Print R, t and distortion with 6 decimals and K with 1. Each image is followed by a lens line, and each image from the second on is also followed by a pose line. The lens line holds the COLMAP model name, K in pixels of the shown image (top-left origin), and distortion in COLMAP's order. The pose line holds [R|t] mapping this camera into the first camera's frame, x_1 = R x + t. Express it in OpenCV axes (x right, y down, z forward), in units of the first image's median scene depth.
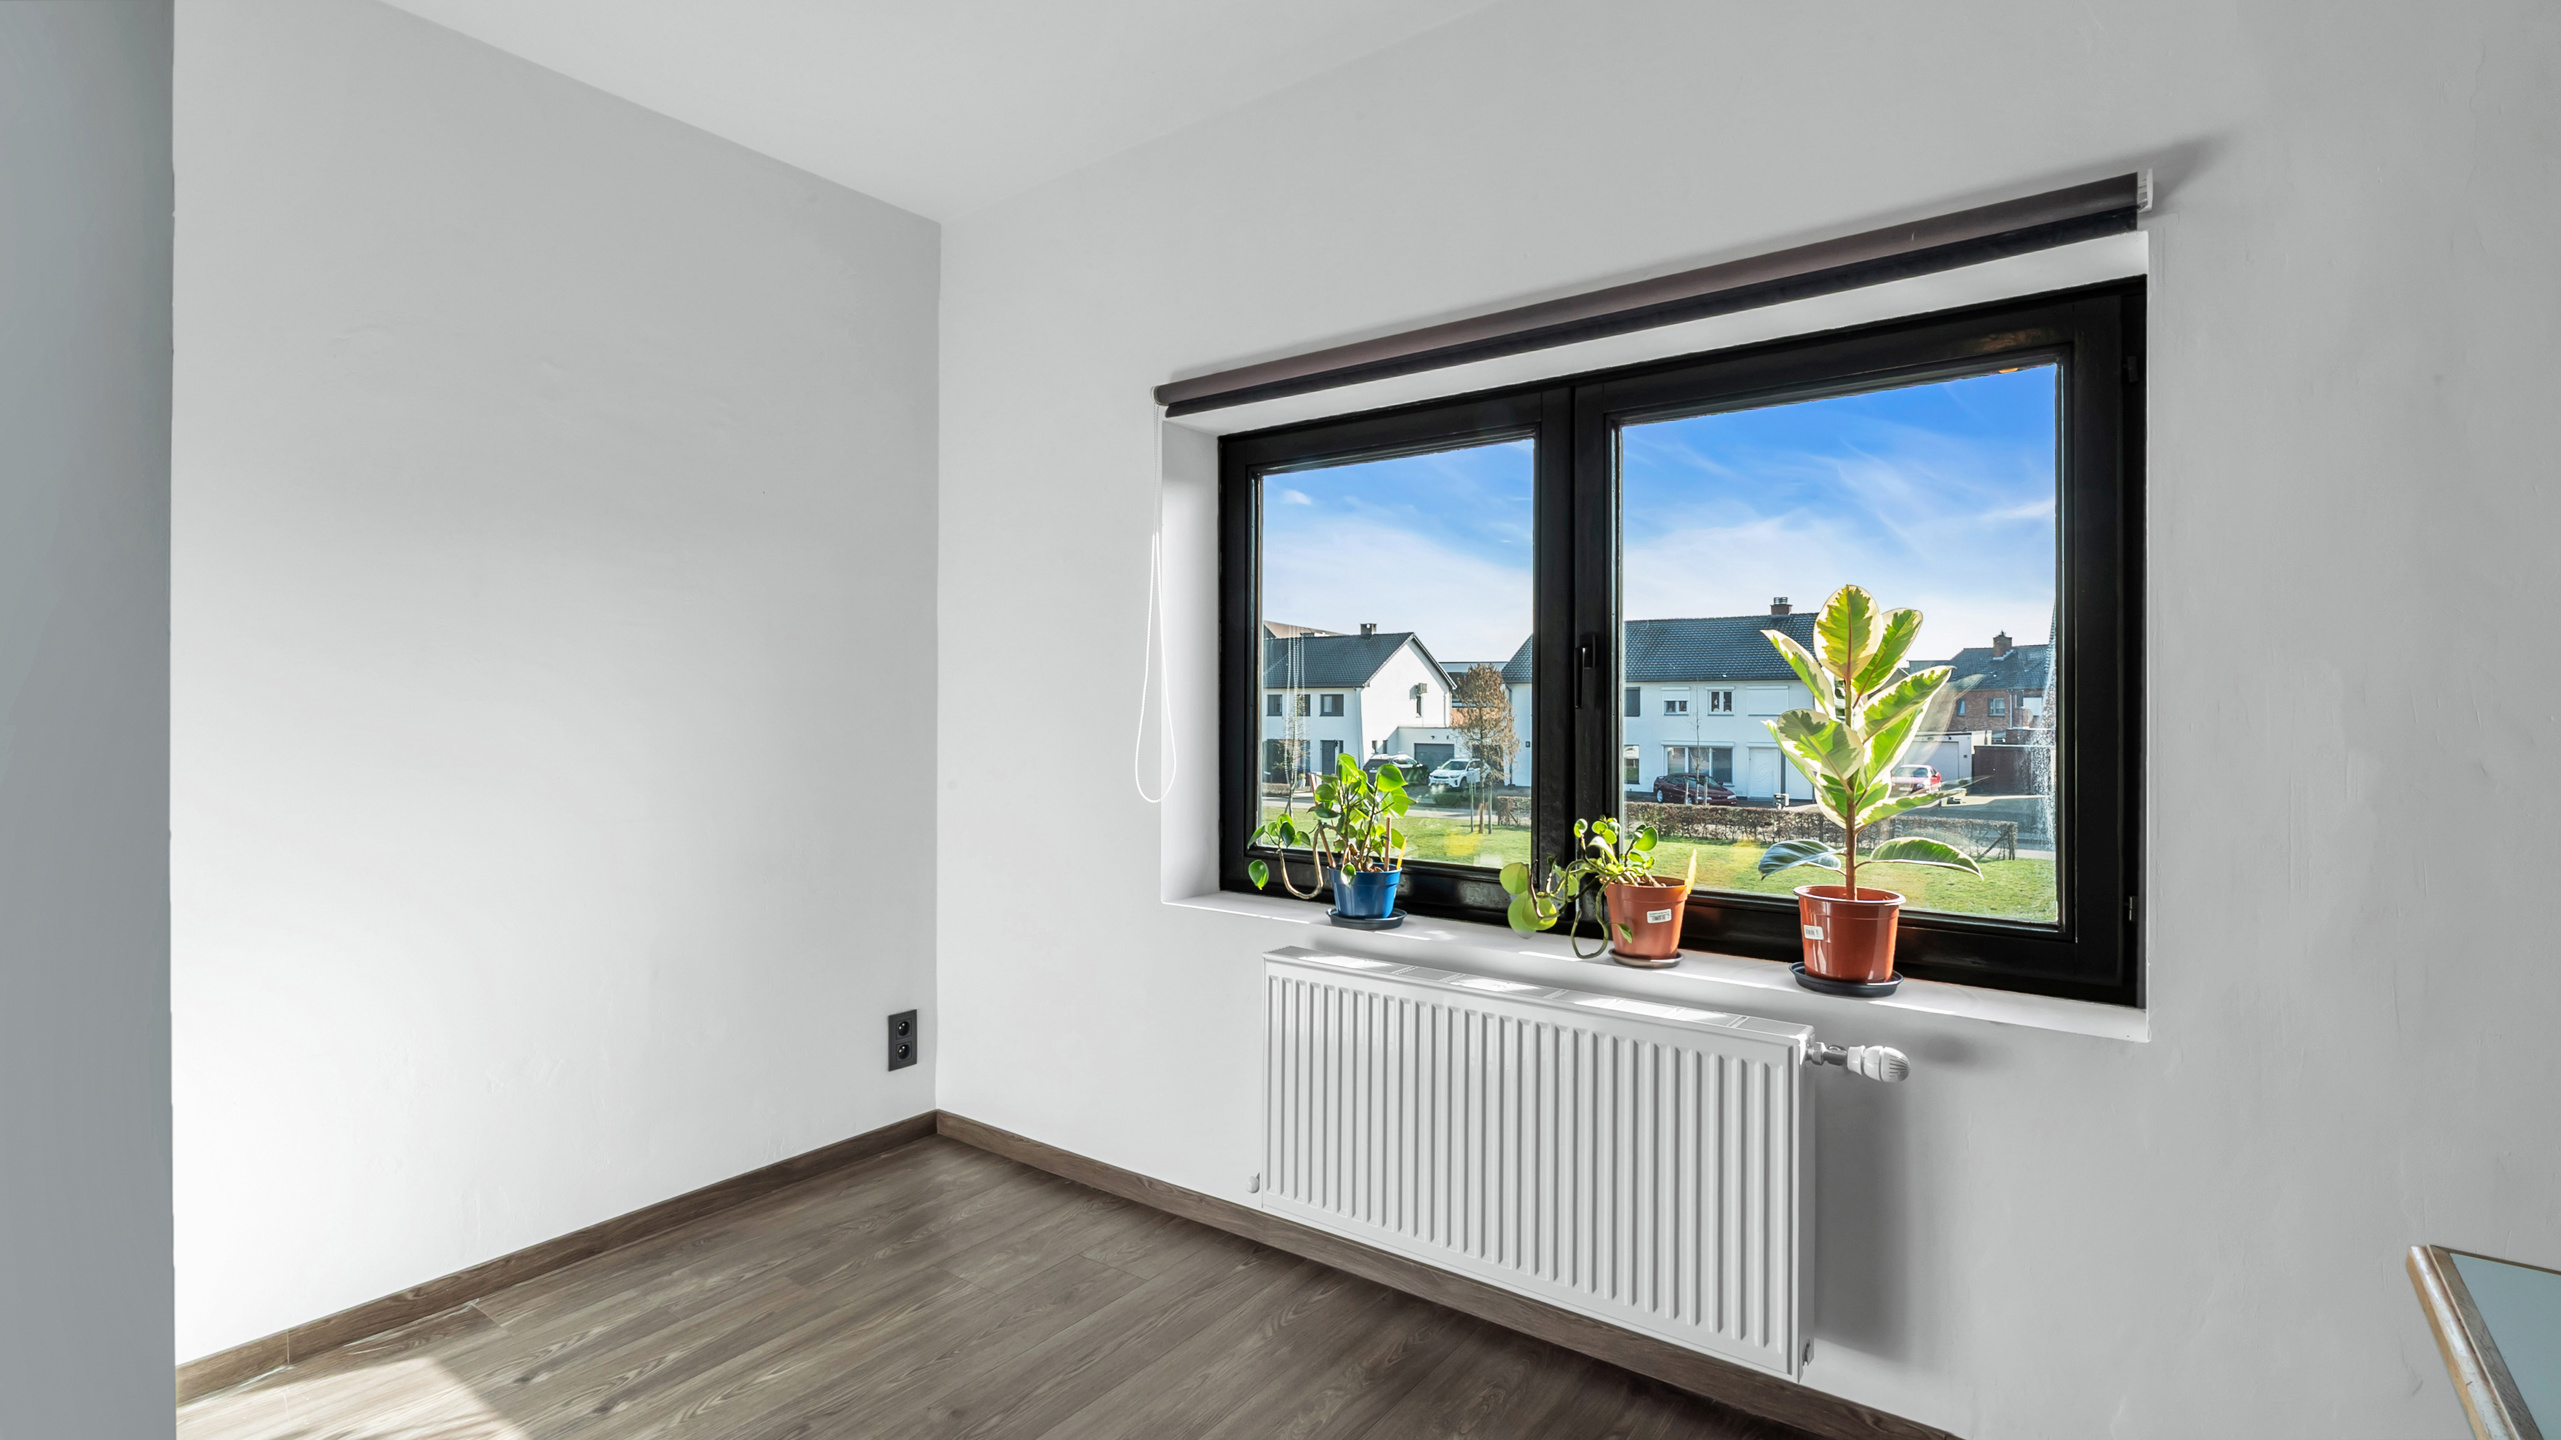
lens RADIAL K [[1168.0, 0, 1288.7], [0, 1168.0, 706.1], [0, 0, 1]] dist [-0.008273, 0.003532]
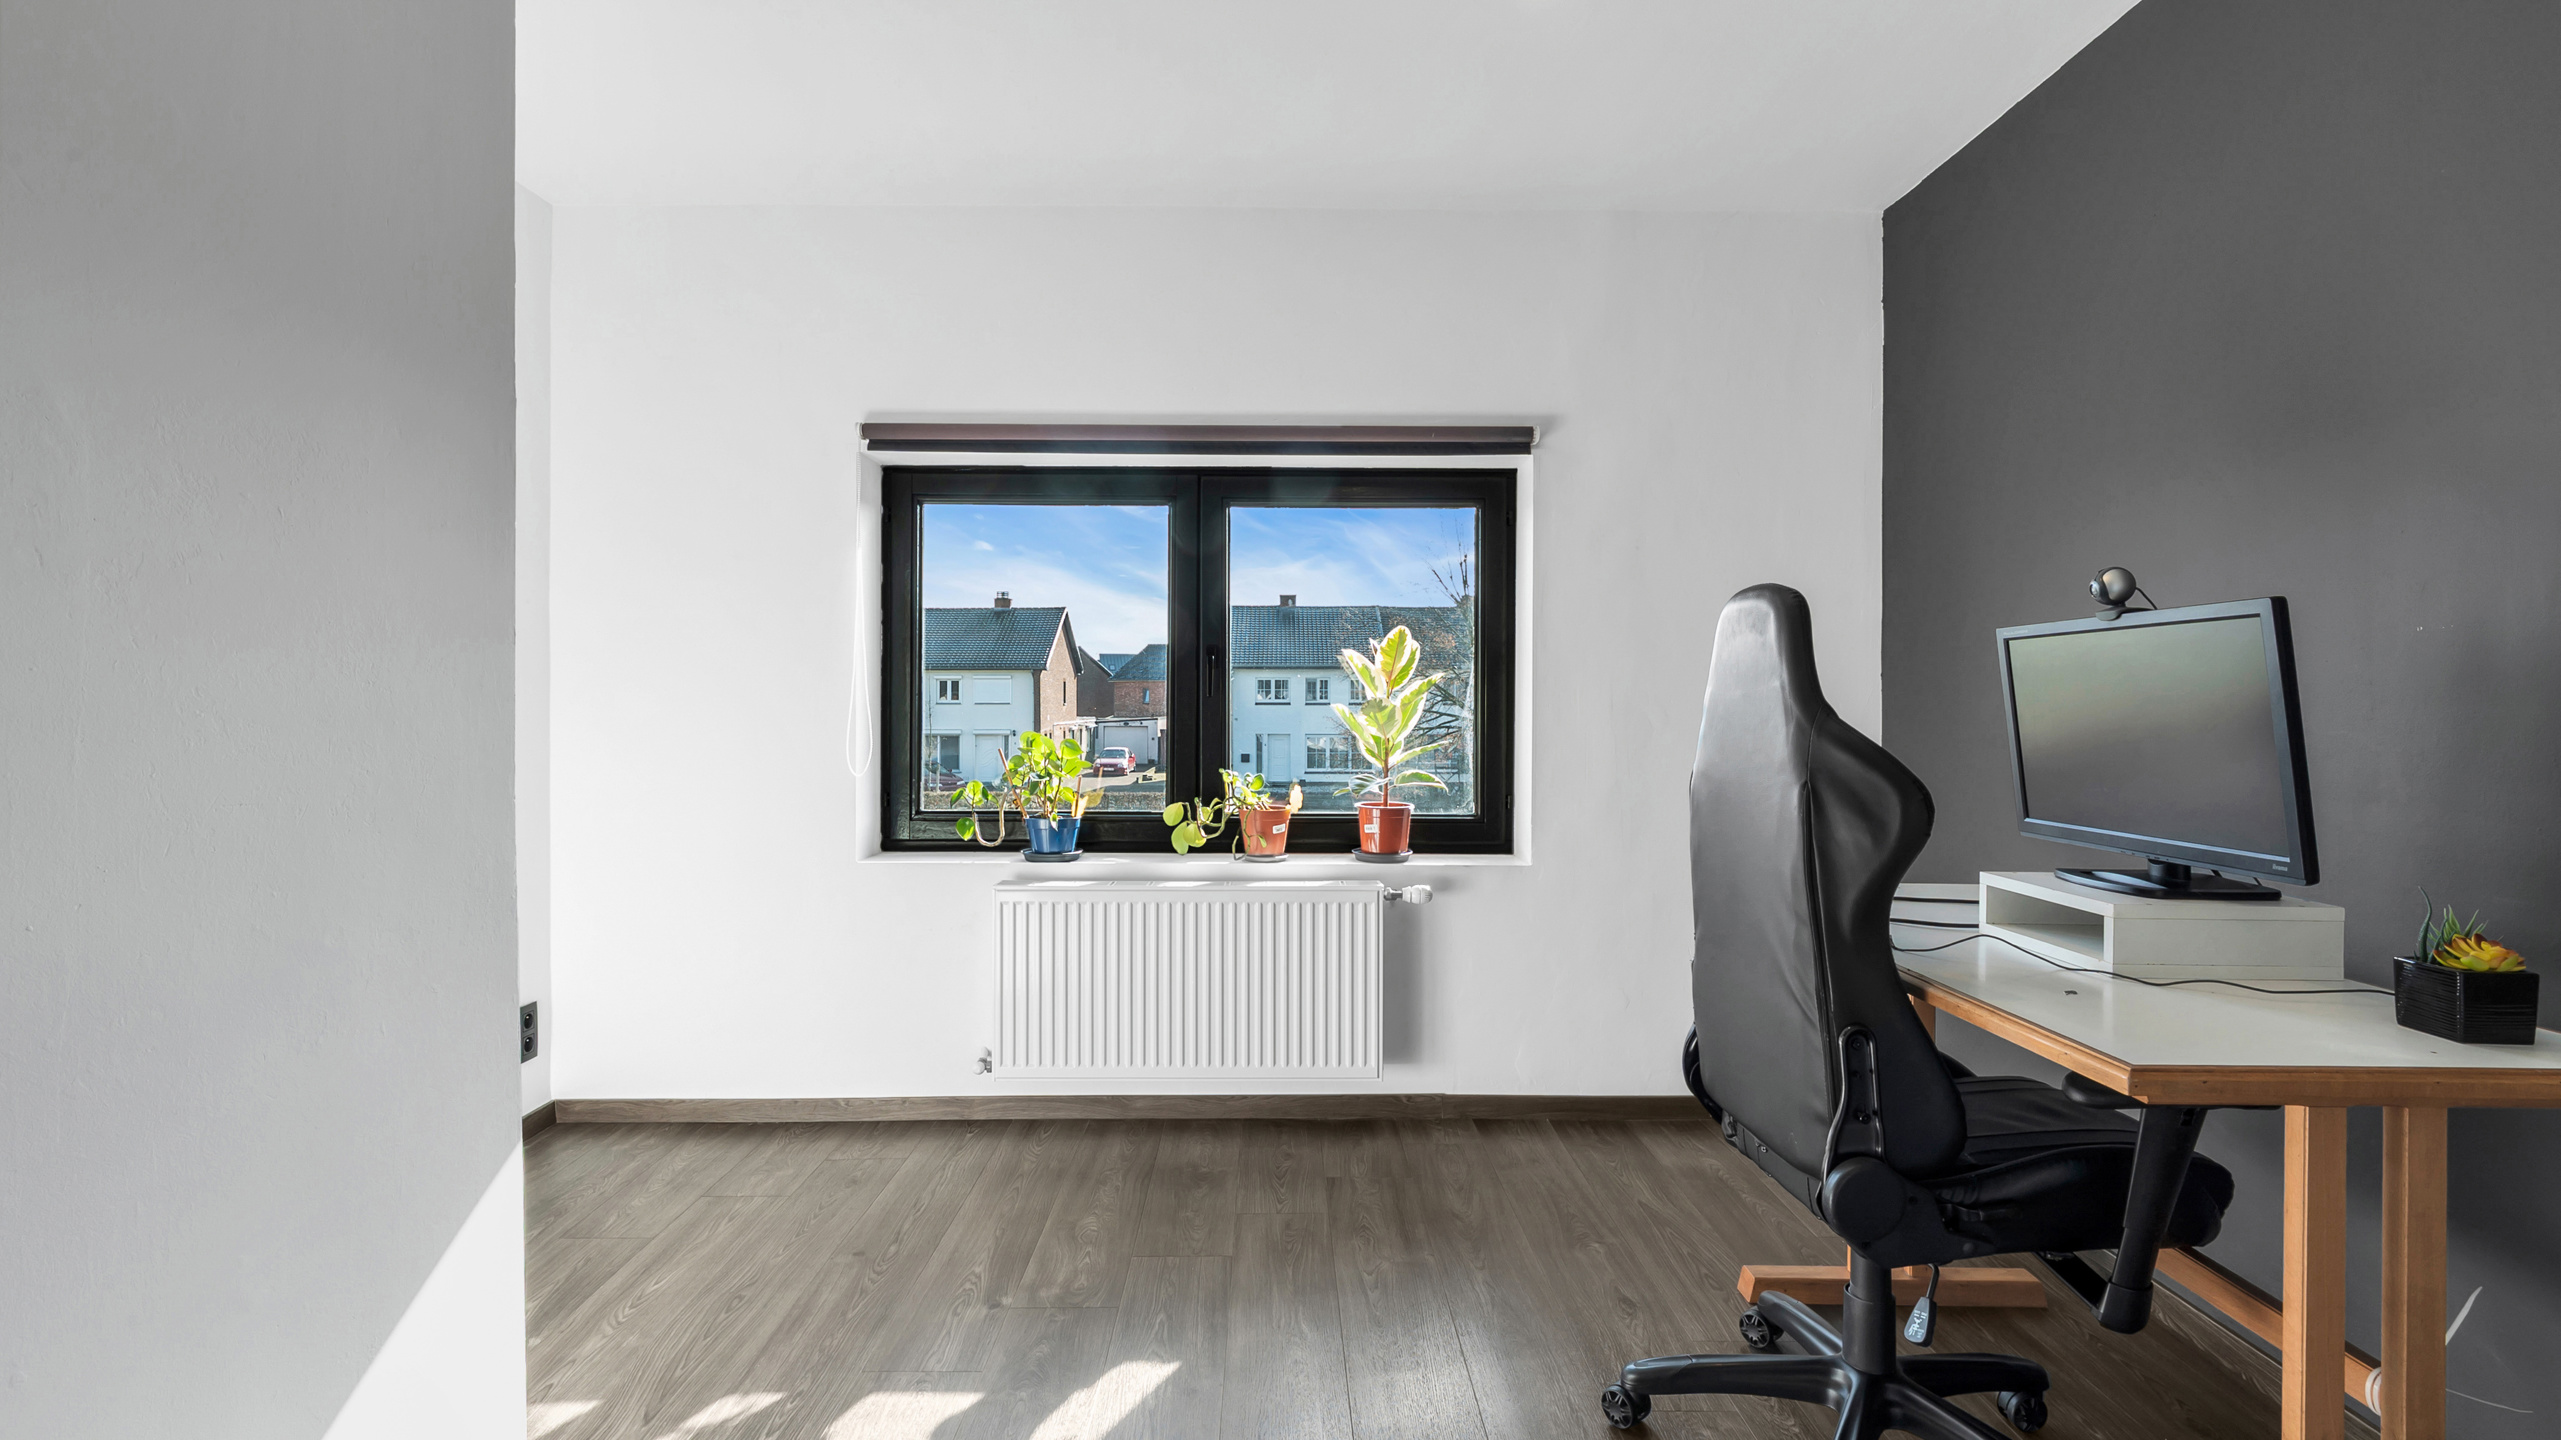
lens RADIAL K [[1168.0, 0, 1300.5], [0, 1168.0, 712.3], [0, 0, 1]] dist [-0.008273, 0.003532]
pose [[0.795074, -0.007773, 0.606462, -0.541627], [-0.001339, 0.999893, 0.014572, -0.000077], [-0.606511, -0.012398, 0.794979, -0.235903]]
